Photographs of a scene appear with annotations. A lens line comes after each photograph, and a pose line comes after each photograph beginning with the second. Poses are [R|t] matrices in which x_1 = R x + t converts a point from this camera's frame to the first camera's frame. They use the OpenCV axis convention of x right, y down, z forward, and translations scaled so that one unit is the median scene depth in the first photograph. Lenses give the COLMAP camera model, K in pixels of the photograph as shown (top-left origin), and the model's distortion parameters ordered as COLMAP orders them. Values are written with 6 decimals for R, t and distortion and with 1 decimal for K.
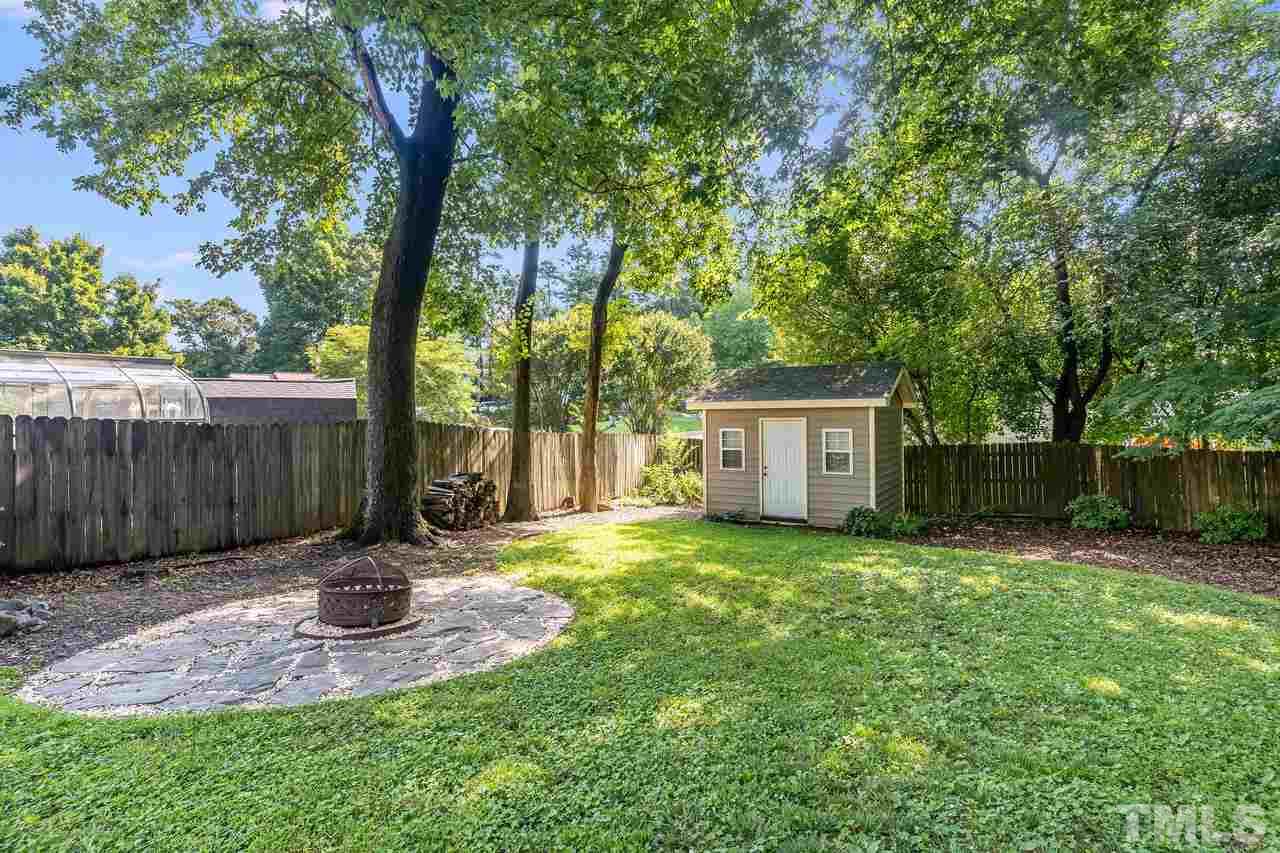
lens RADIAL K [[634.7, 0, 640.0], [0, 634.7, 426.5], [0, 0, 1]] dist [0.016135, -0.000283]
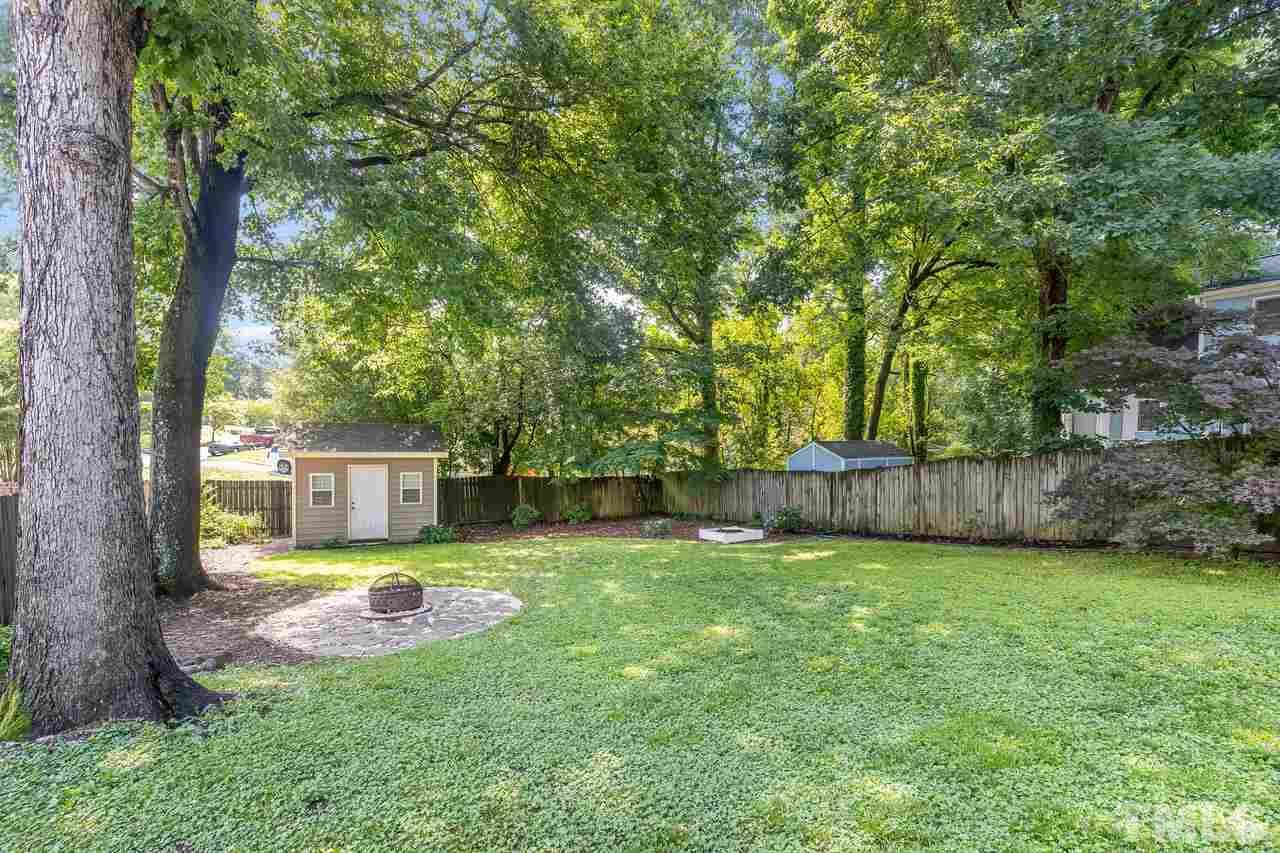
lens RADIAL K [[634.7, 0, 640.0], [0, 634.7, 426.5], [0, 0, 1]] dist [0.016135, -0.000283]
pose [[0.500209, 0.035506, 0.865177, -0.667741], [-0.010353, 0.999333, -0.035026, -0.054827], [-0.865843, 0.008563, 0.500243, -0.173008]]
